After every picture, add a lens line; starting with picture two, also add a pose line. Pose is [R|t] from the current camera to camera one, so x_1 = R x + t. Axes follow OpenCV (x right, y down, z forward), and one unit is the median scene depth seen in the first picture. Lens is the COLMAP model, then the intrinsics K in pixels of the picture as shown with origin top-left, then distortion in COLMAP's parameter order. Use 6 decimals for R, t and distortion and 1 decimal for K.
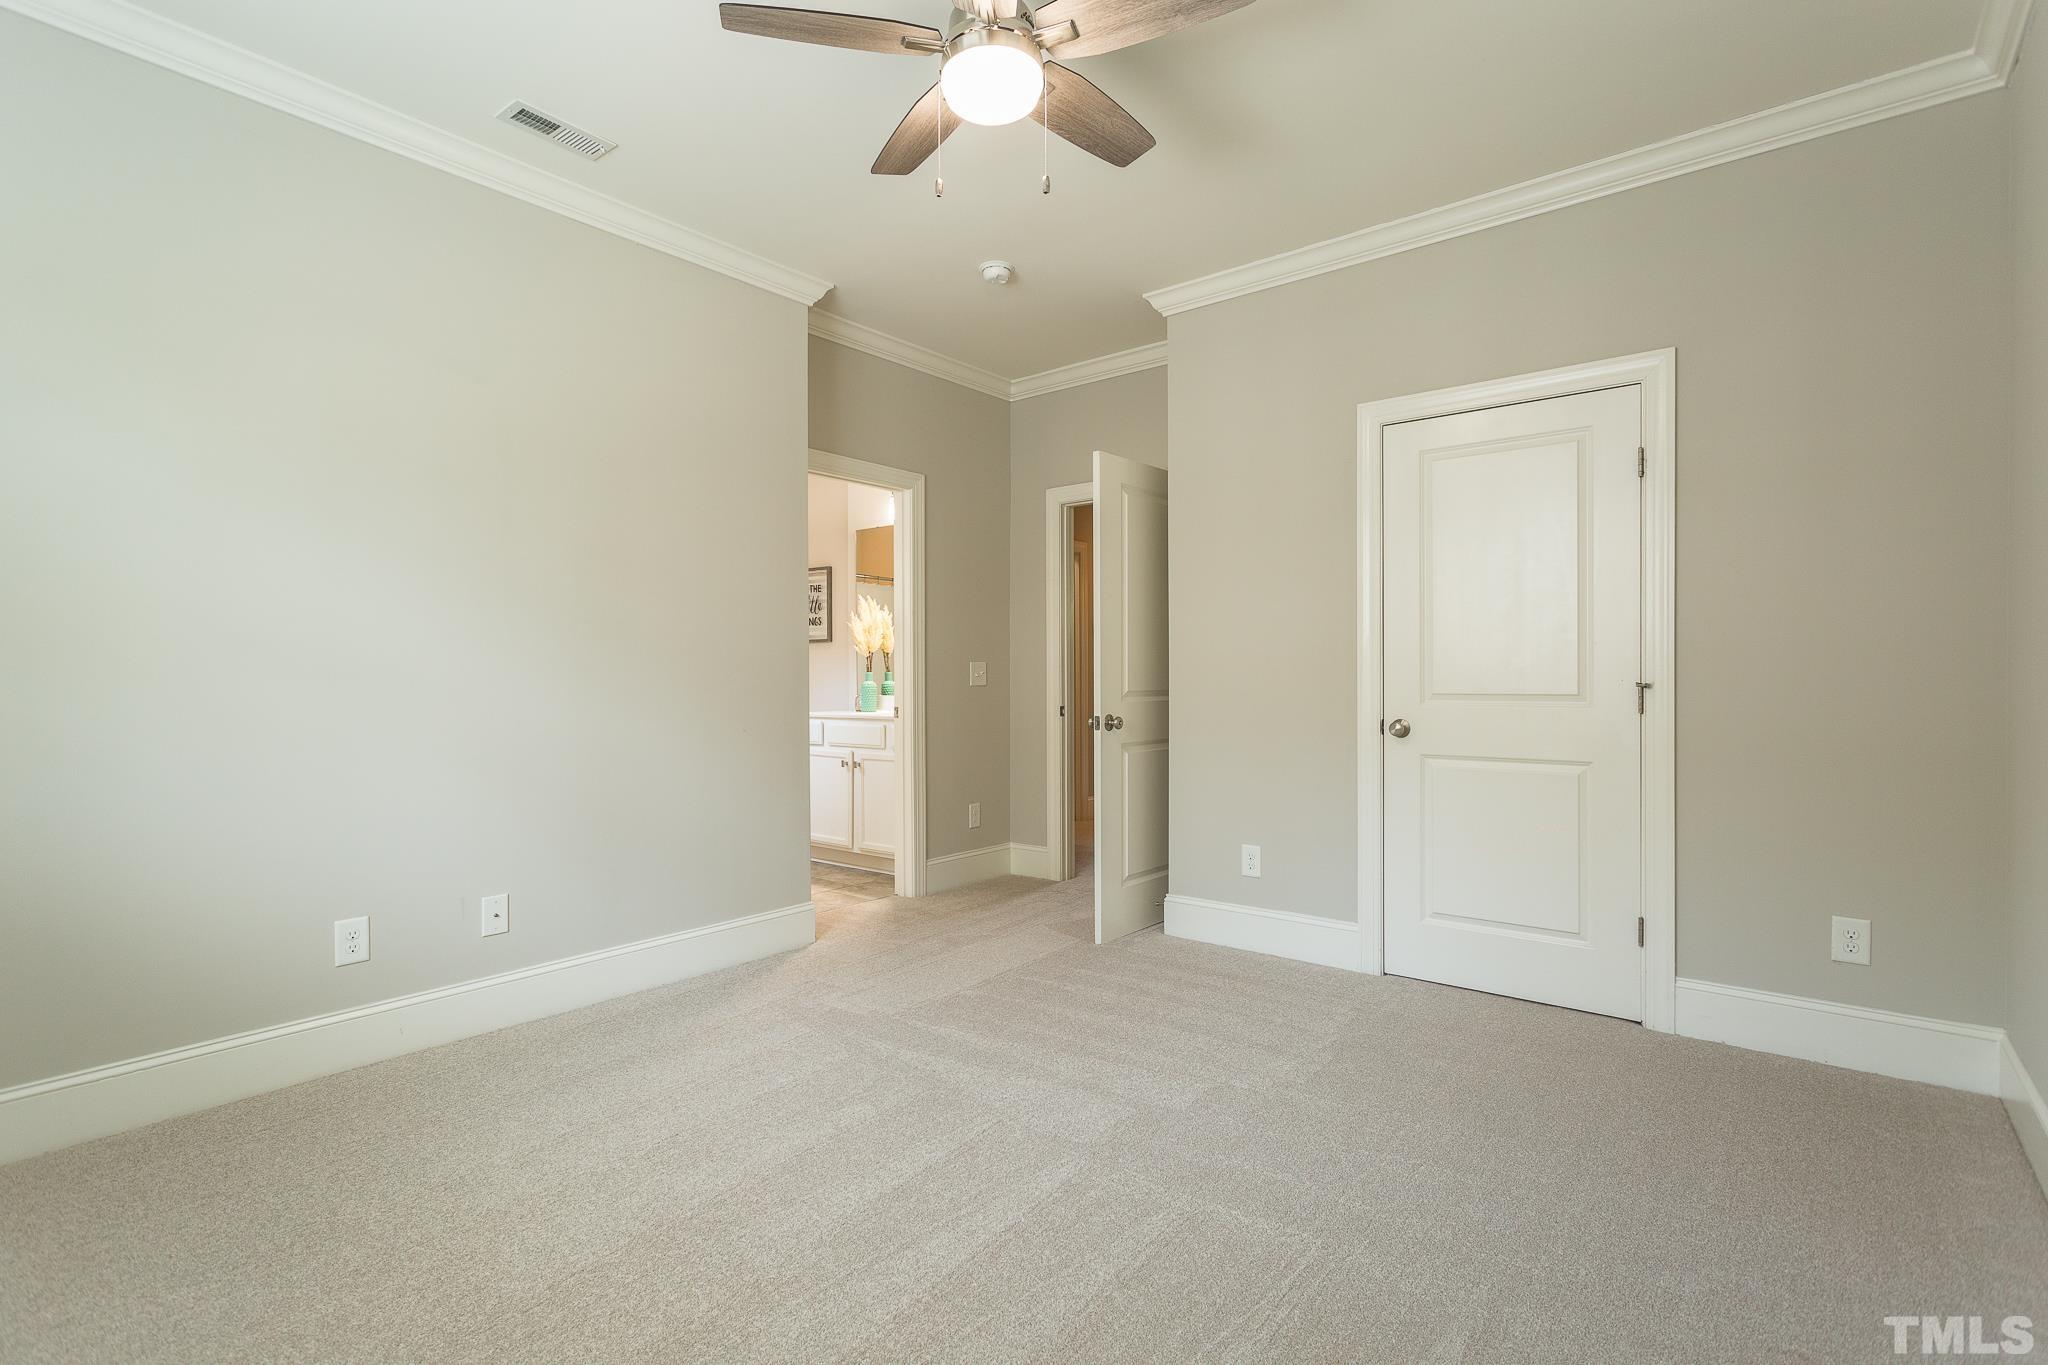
lens RADIAL K [[969.6, 0, 1018.9], [0, 969.6, 680.6], [0, 0, 1]] dist [-0.003837, -0.000635]
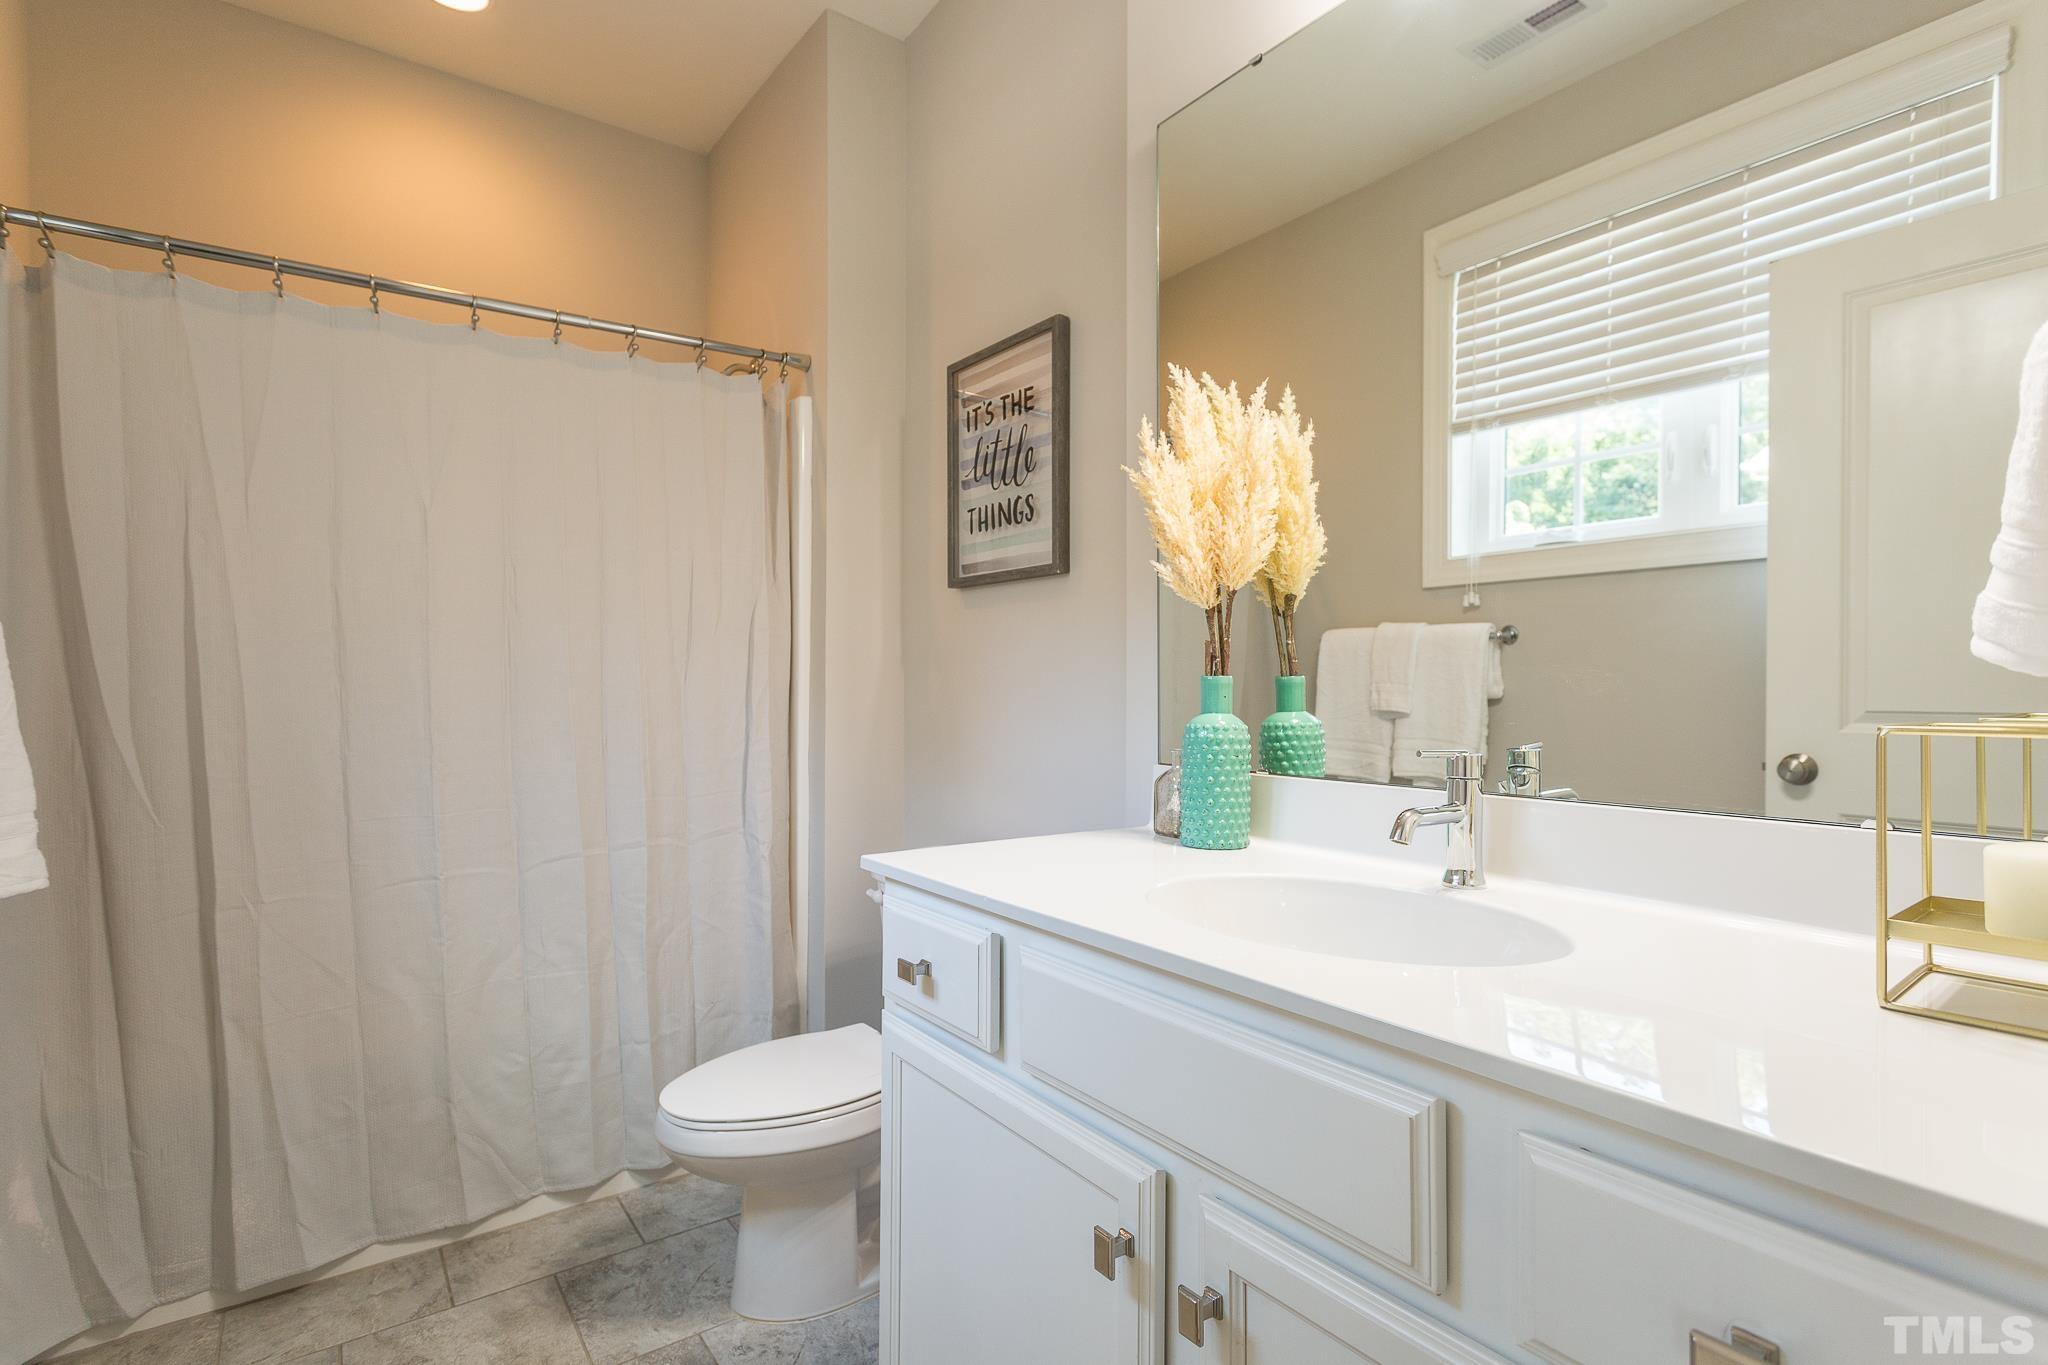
lens RADIAL K [[969.6, 0, 1018.9], [0, 969.6, 680.6], [0, 0, 1]] dist [-0.003837, -0.000635]
pose [[0.965611, 0.000785, -0.259991, -0.137118], [-0.004226, 0.999911, -0.012678, -0.004348], [0.259958, 0.013341, 0.965528, 0.747121]]
